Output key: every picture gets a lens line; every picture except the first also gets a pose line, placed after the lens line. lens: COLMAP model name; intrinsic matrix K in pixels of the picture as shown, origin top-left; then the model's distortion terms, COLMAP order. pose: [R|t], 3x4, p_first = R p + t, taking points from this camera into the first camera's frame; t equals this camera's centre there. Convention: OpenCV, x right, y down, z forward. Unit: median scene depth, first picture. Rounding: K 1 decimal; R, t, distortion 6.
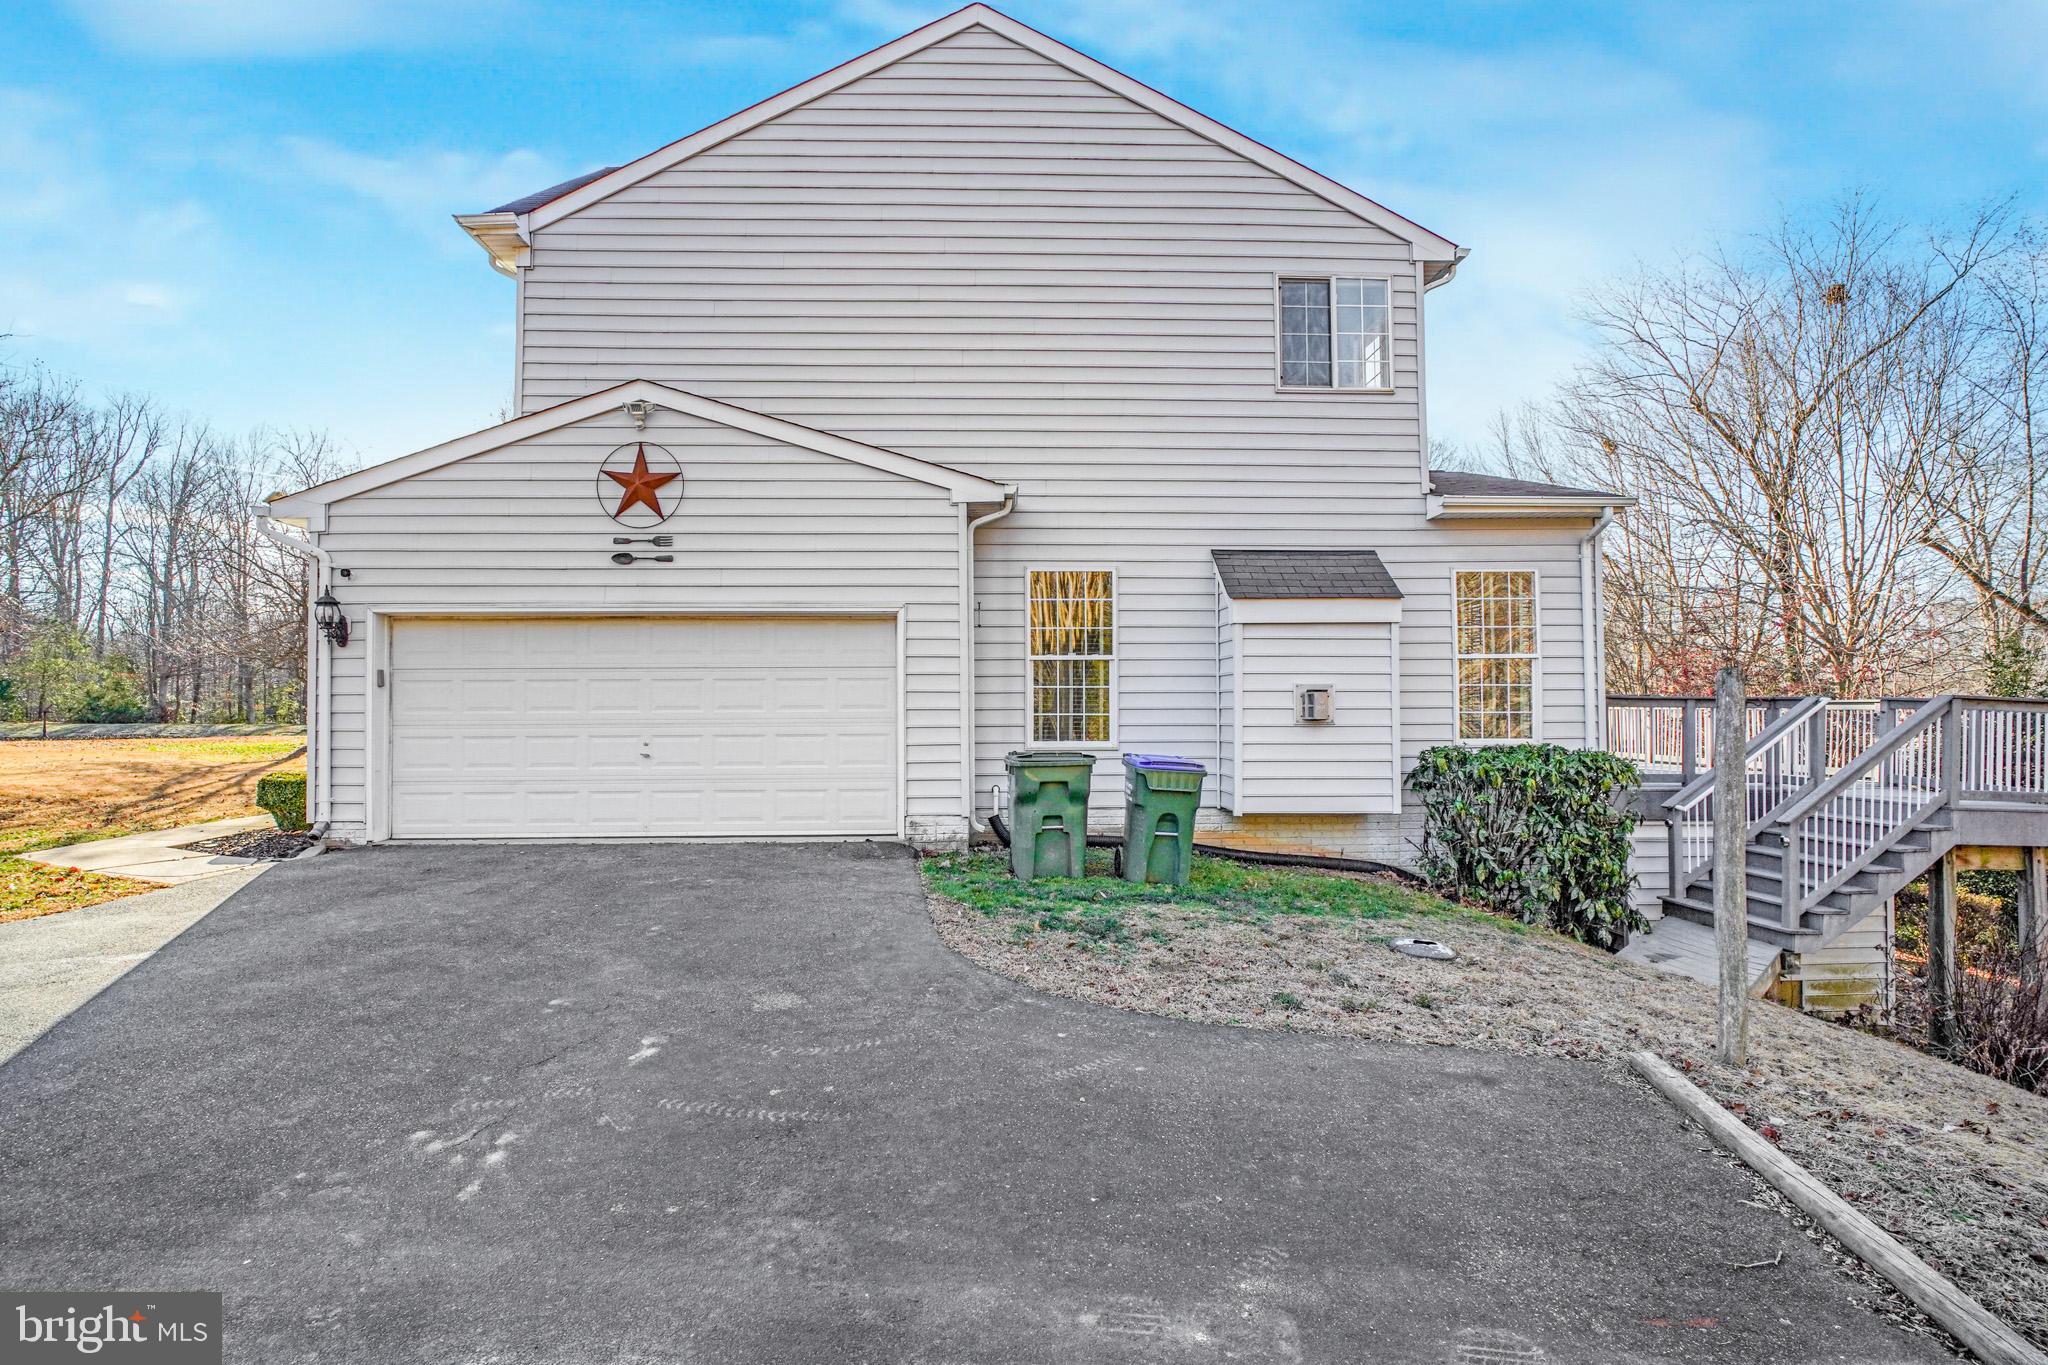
lens RADIAL K [[961.5, 0, 1024.0], [0, 961.5, 683.8], [0, 0, 1]] dist [-0.000471, 0.000039]
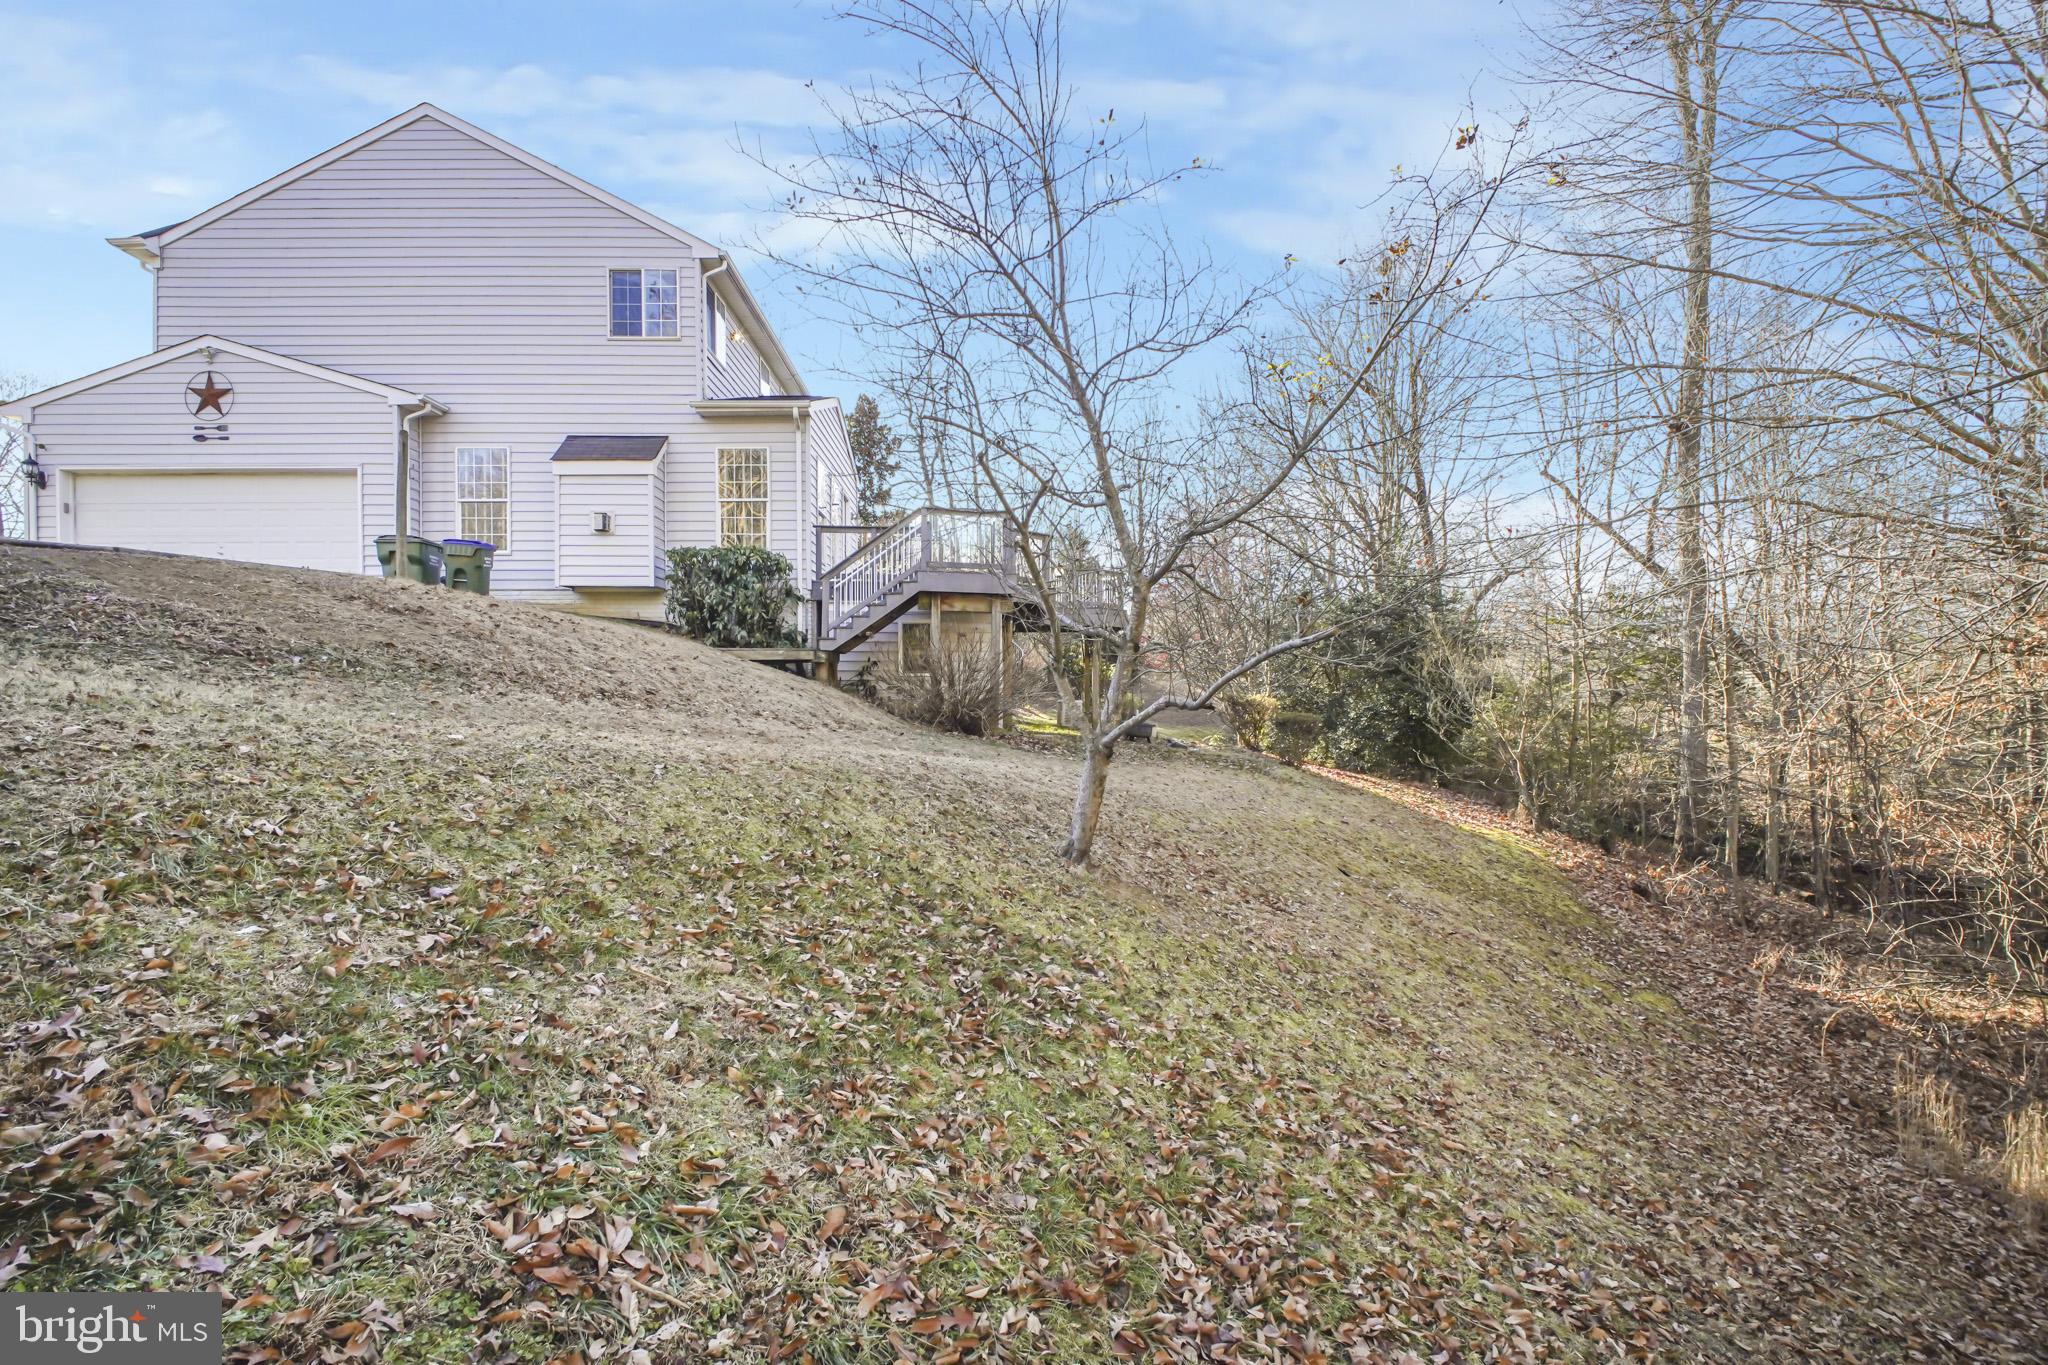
lens RADIAL K [[961.5, 0, 1024.2], [0, 961.5, 680.3], [0, 0, 1]] dist [-0.000471, 0.000039]
pose [[0.999680, 0.000281, -0.025311, 1.110113], [0.000347, 0.999692, 0.024814, 0.263309], [0.025310, -0.024815, 0.999372, -0.707266]]
